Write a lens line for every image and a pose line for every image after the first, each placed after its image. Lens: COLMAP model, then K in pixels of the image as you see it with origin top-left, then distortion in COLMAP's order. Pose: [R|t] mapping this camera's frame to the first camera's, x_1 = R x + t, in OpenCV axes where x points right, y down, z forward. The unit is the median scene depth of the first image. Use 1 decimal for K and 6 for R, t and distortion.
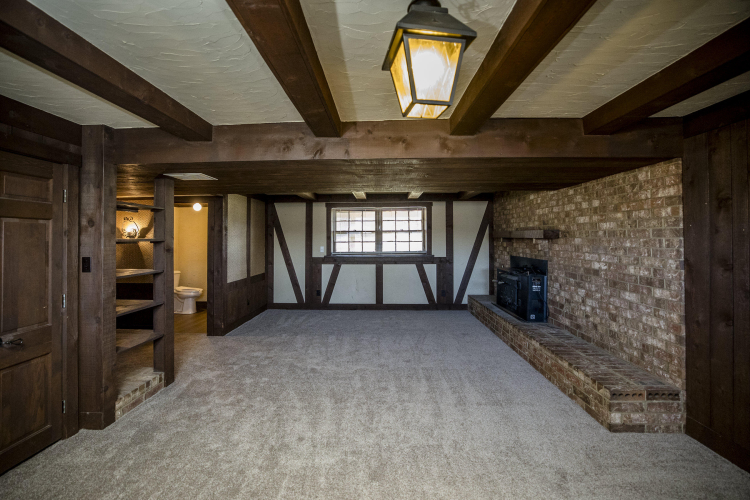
lens RADIAL K [[325.7, 0, 388.5], [0, 325.7, 240.9], [0, 0, 1]] dist [-0.018548, 0.002370]
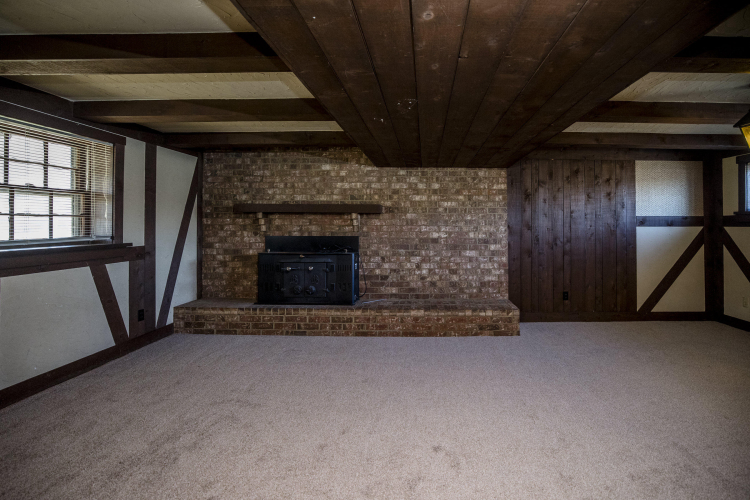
lens RADIAL K [[344.7, 0, 420.0], [0, 344.7, 221.5], [0, 0, 1]] dist [-0.026193, 0.003085]
pose [[0.019794, 0.006698, 0.999782, -0.721092], [0.007221, 0.999951, -0.006842, 0.031974], [-0.999778, 0.007355, 0.019744, 1.047093]]
